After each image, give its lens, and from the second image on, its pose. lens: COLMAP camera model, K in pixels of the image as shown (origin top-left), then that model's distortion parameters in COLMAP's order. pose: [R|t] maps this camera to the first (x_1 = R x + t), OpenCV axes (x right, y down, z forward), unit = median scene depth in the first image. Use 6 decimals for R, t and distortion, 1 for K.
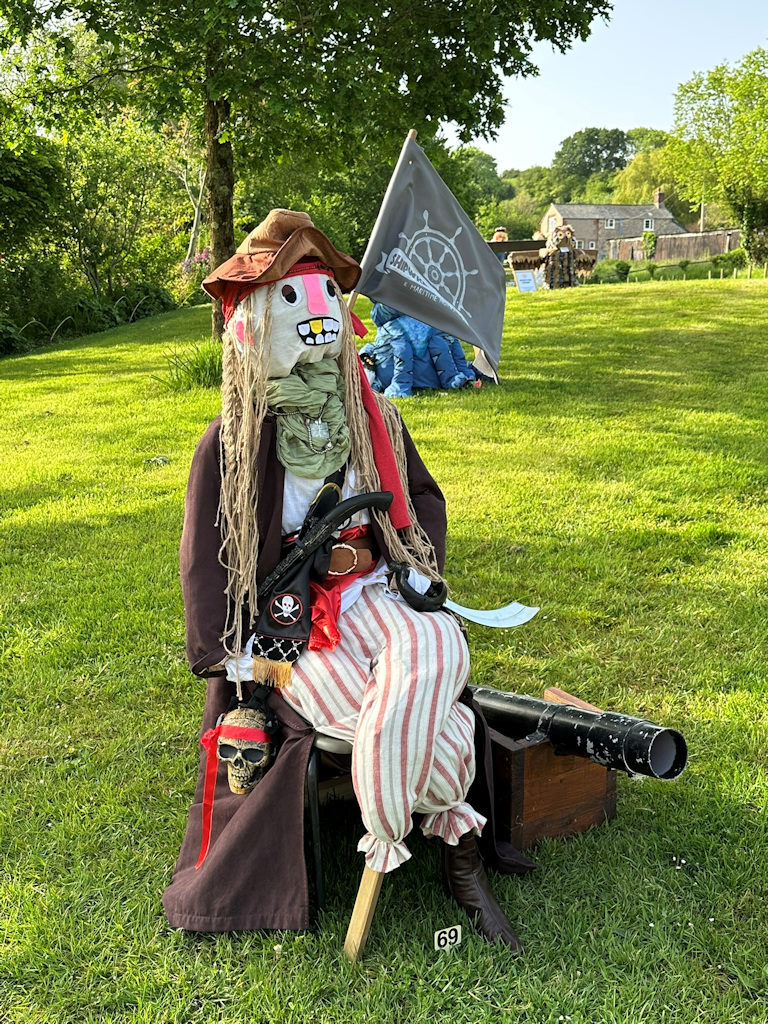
lens RADIAL K [[1134.5, 0, 384.3], [0, 1134.5, 511.9], [0, 0, 1]] dist [-0.002624, 0.000000]
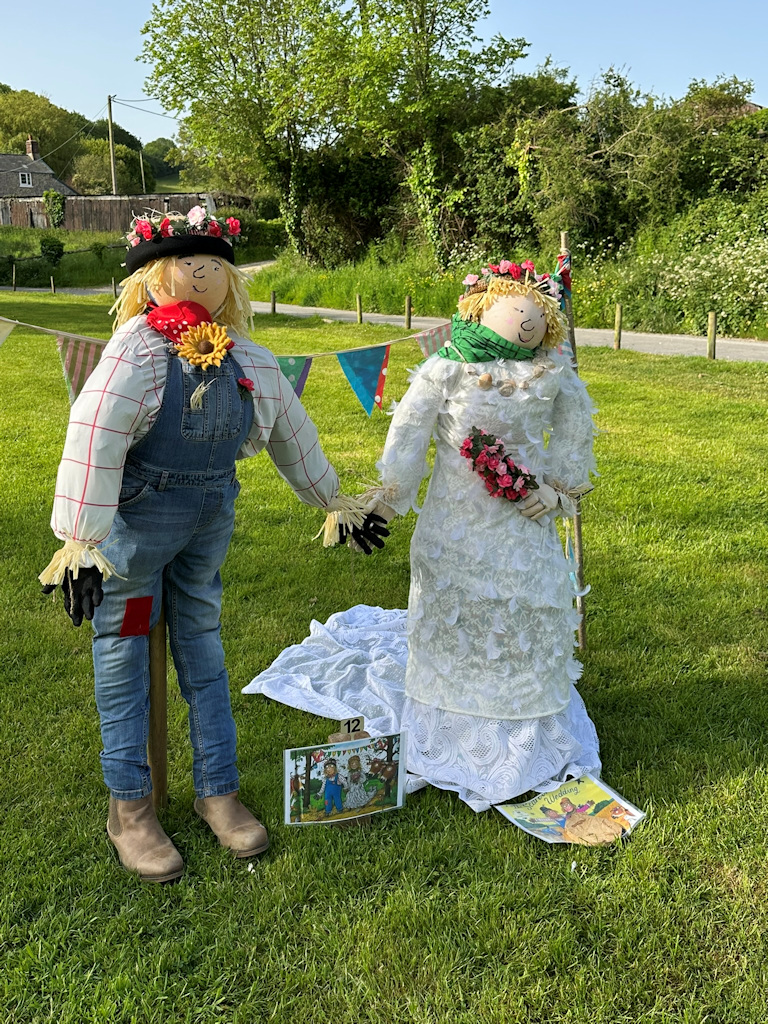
lens RADIAL K [[1015.1, 0, 384.0], [0, 1015.1, 511.8], [0, 0, 1]] dist [-0.001811, 0.000000]
pose [[0.829241, -0.117888, 0.546316, 0.022822], [0.081389, 0.992552, 0.090641, -0.078771], [-0.552933, -0.030699, 0.832660, 0.312377]]
